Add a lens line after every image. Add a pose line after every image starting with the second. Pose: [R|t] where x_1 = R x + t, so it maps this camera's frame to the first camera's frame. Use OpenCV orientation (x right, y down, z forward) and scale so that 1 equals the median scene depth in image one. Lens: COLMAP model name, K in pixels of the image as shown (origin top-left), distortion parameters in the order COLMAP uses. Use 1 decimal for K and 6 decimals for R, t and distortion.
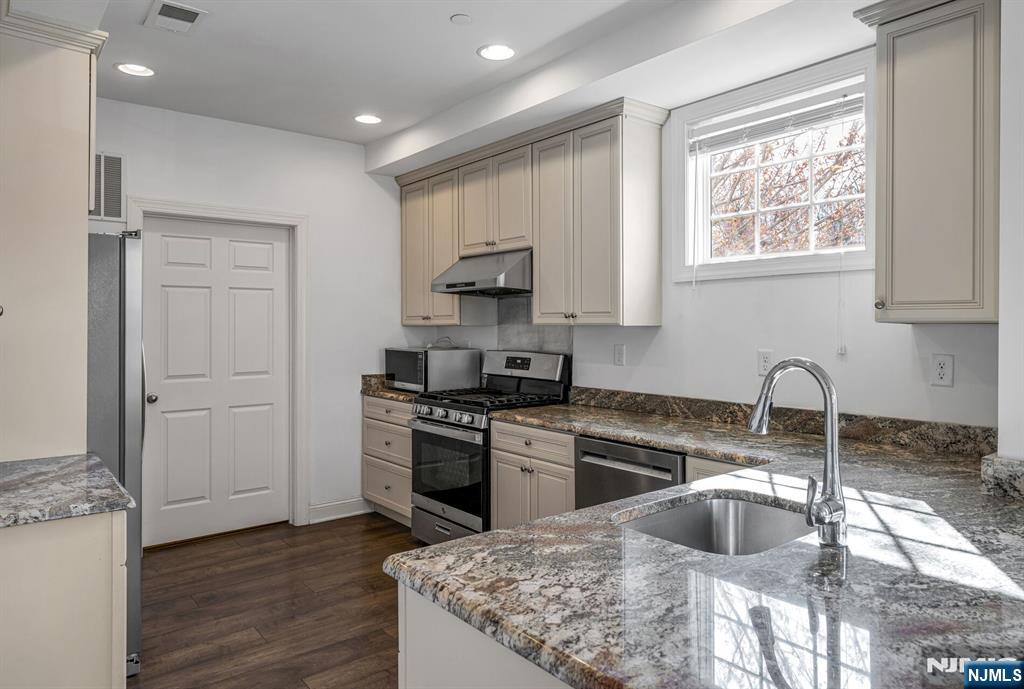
lens RADIAL K [[654.3, 0, 515.0], [0, 654.3, 336.8], [0, 0, 1]] dist [0.005500, 0.000388]
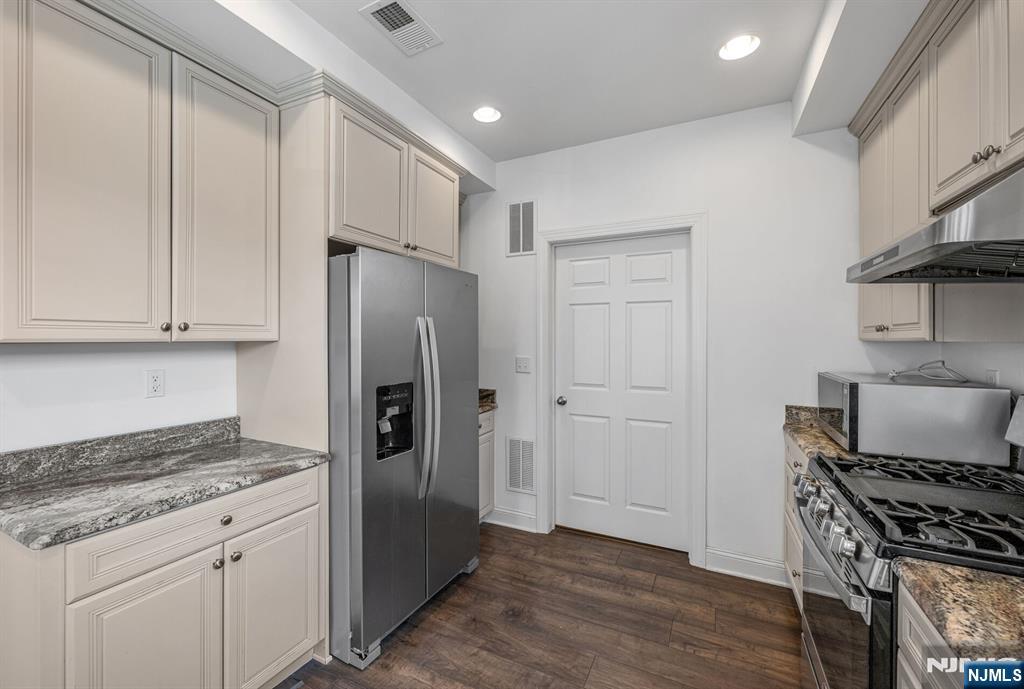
lens RADIAL K [[420.3, 0, 509.0], [0, 420.3, 343.1], [0, 0, 1]] dist [0.009056, 0.000662]
pose [[0.427063, 0.013751, -0.904117, 0.081421], [-0.018826, 0.999803, 0.006314, -0.012192], [0.904026, 0.014325, 0.427238, 0.564367]]
